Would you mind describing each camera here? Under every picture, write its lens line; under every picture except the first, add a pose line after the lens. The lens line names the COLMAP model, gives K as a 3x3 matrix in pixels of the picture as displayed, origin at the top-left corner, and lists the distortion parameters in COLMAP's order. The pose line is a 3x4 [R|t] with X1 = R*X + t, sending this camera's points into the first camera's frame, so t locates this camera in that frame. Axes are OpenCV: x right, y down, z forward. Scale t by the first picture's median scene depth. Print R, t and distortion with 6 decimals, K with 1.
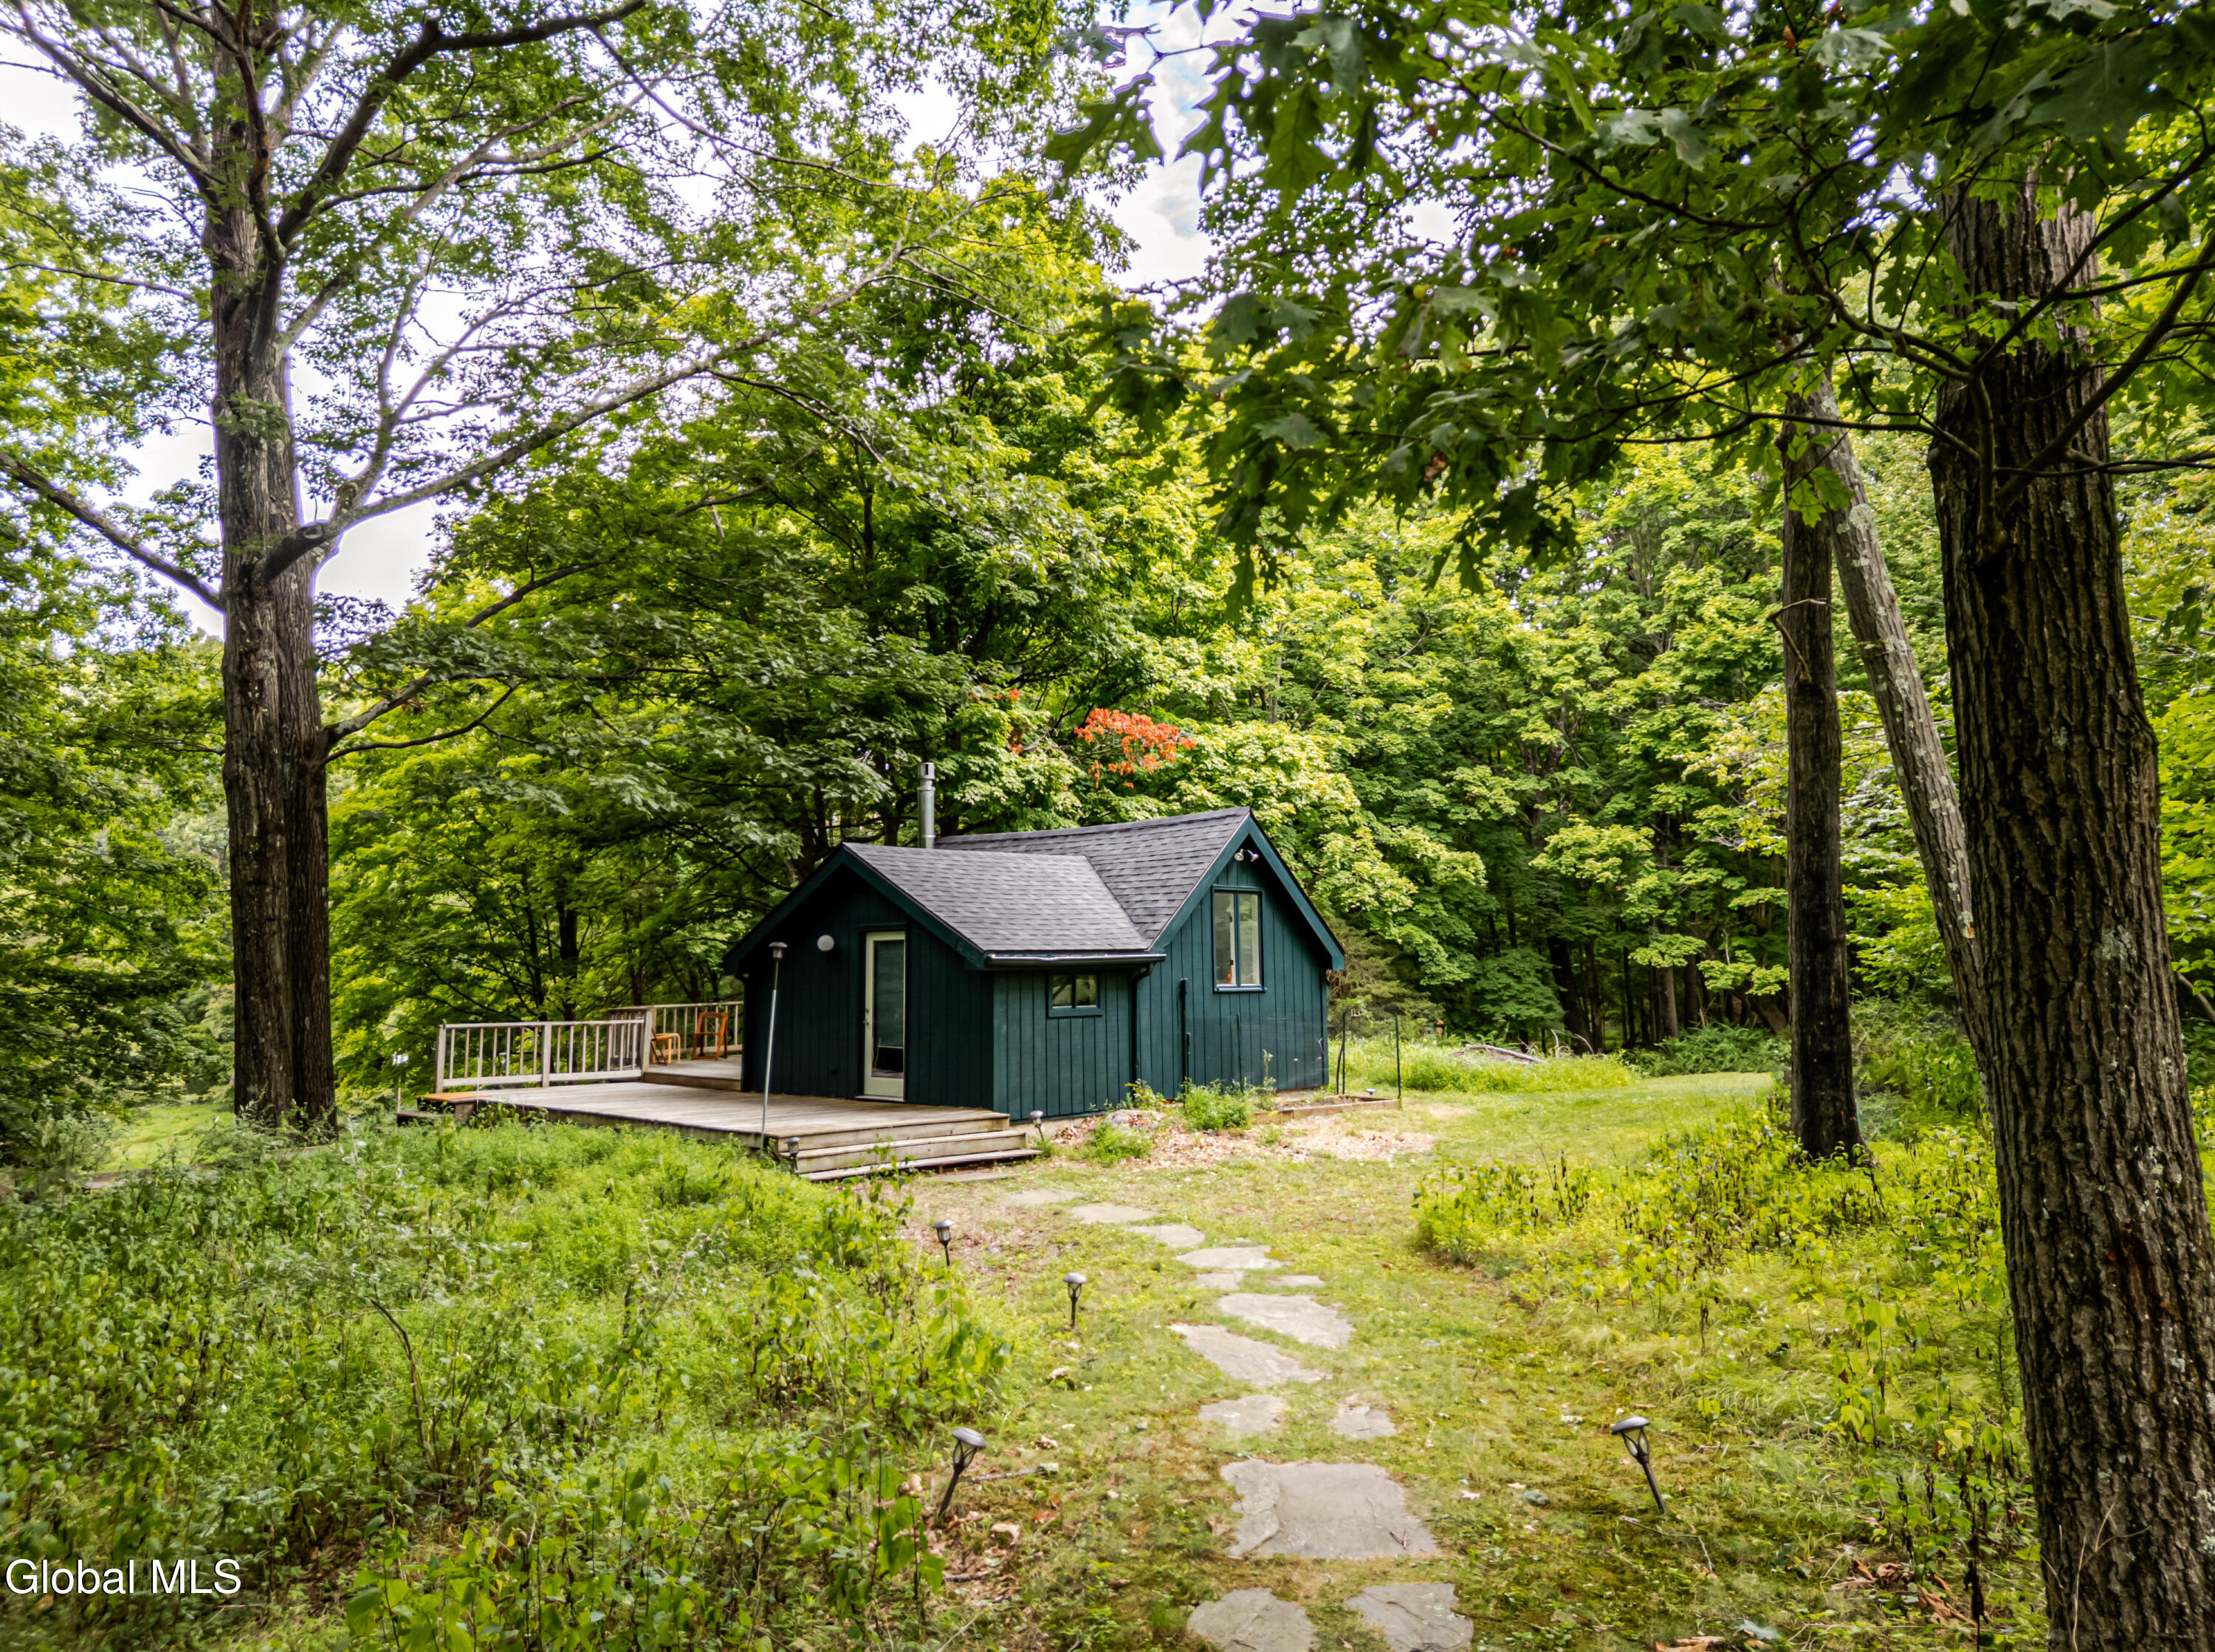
lens RADIAL K [[1574.9, 0, 1106.3], [0, 1574.9, 828.5], [0, 0, 1]] dist [0.047303, -0.037345]
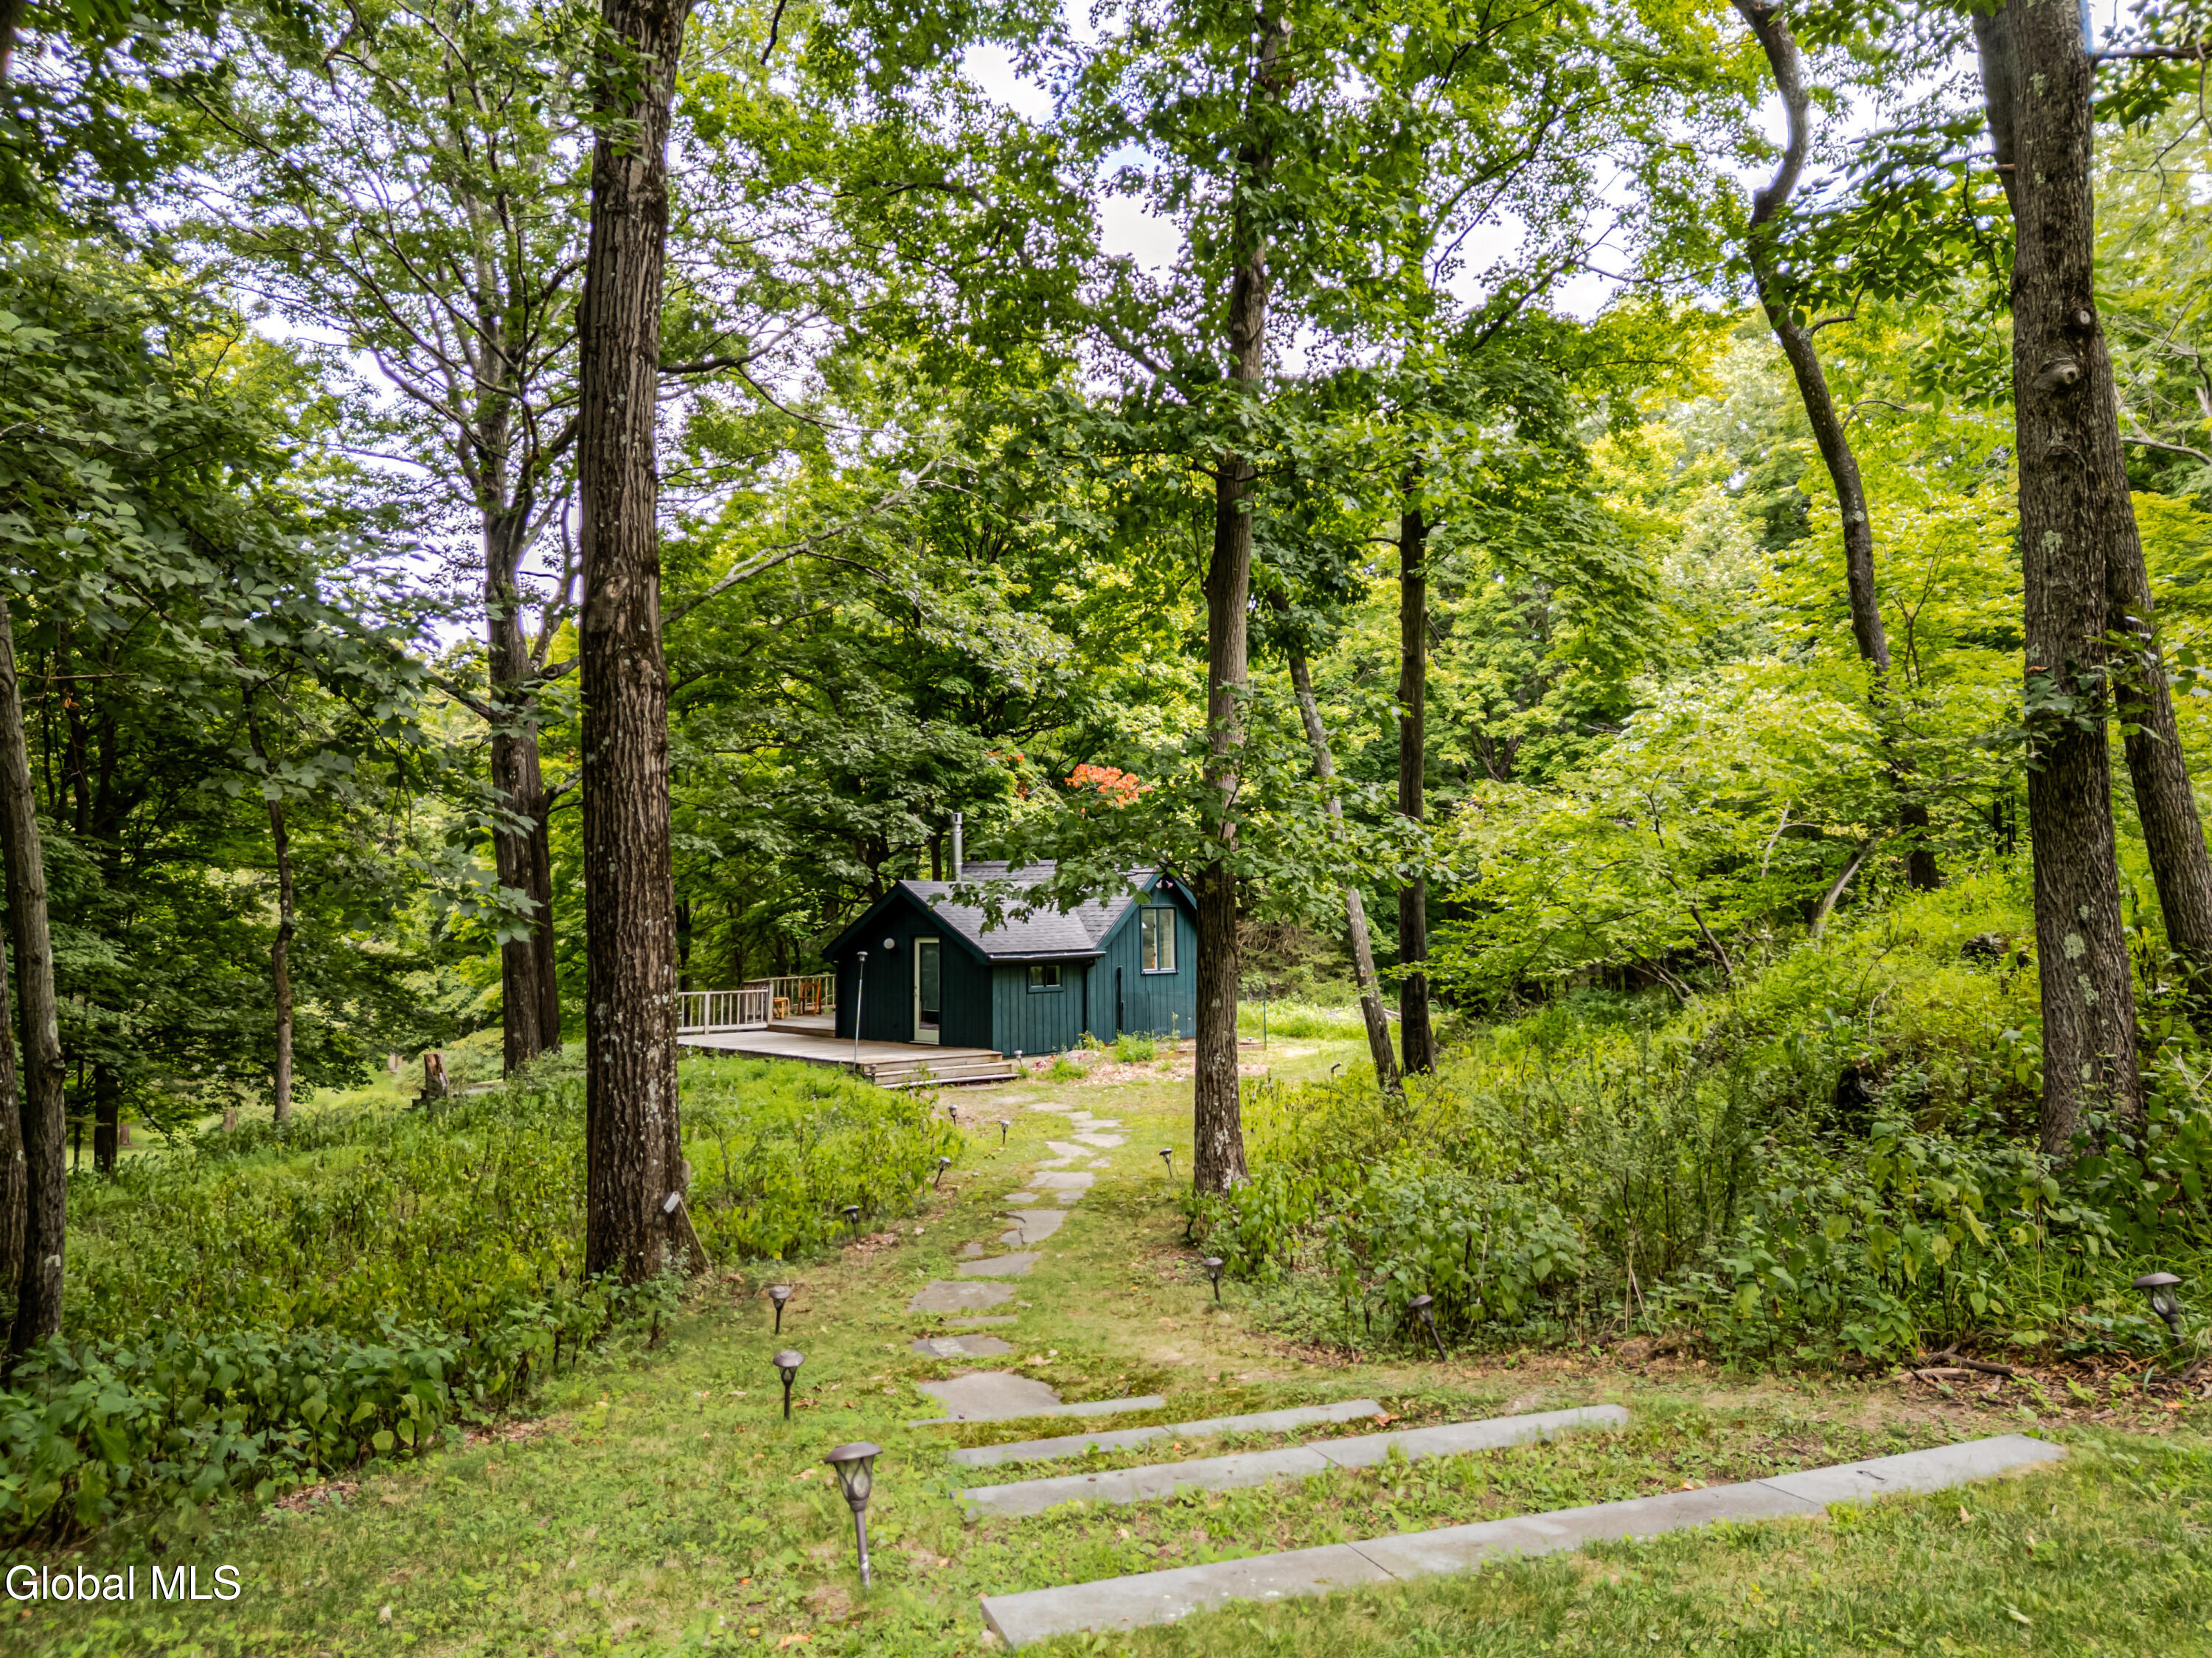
lens RADIAL K [[1572.9, 0, 1102.6], [0, 1572.9, 827.2], [0, 0, 1]] dist [0.047303, -0.037345]
pose [[0.999315, -0.001113, -0.036994, 0.076163], [0.002323, 0.999463, 0.032689, -0.077773], [0.036937, -0.032753, 0.998781, -0.456529]]
